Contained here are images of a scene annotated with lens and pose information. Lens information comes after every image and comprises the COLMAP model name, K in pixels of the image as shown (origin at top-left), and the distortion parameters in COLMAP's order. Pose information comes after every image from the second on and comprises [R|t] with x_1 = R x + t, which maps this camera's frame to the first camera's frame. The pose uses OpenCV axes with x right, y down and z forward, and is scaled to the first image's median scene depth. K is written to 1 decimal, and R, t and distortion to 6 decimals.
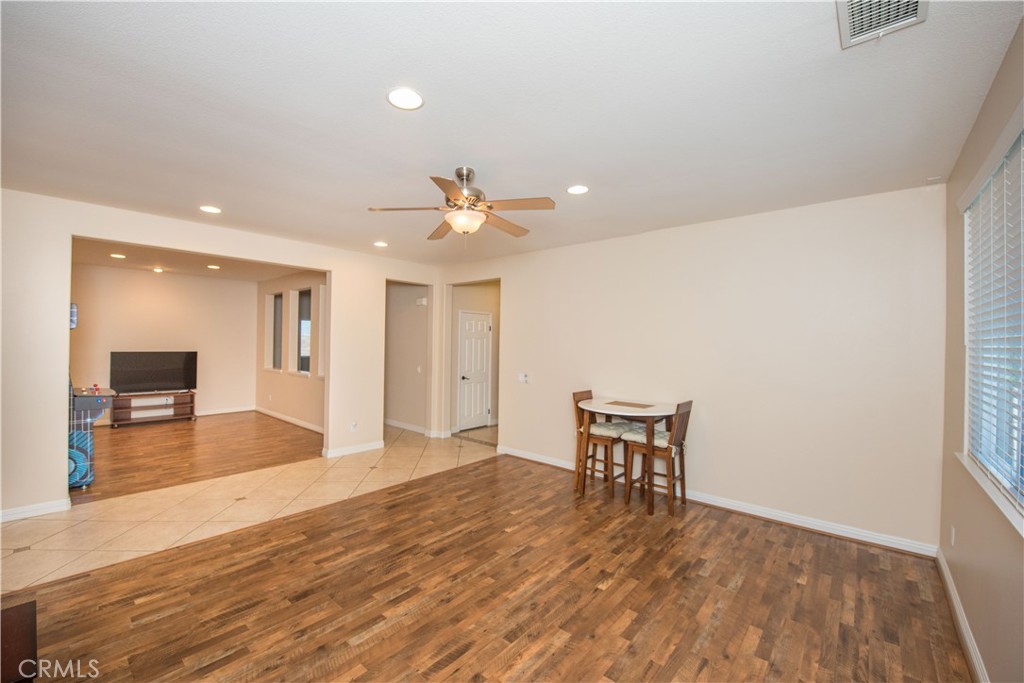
lens RADIAL K [[409.5, 0, 511.7], [0, 409.5, 345.1], [0, 0, 1]] dist [-0.022613, -0.000442]
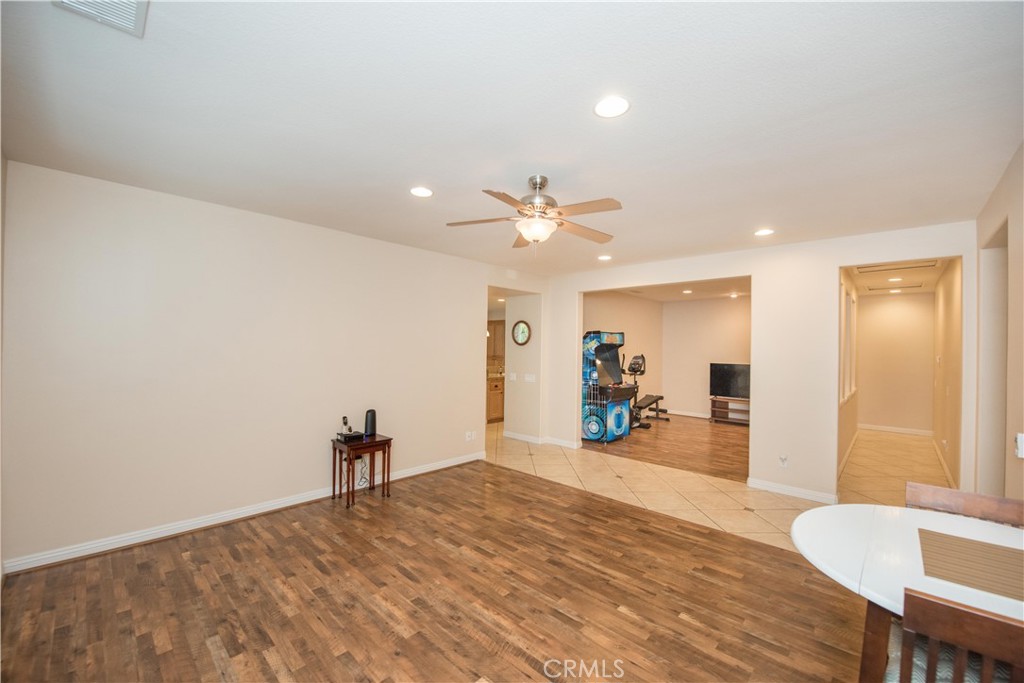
lens RADIAL K [[409.5, 0, 511.7], [0, 409.5, 345.1], [0, 0, 1]] dist [-0.022613, -0.000442]
pose [[-0.042834, -0.020323, -0.998875, 0.833467], [-0.025205, 0.999497, -0.019255, -0.001108], [0.998764, 0.024352, -0.043325, 0.929589]]
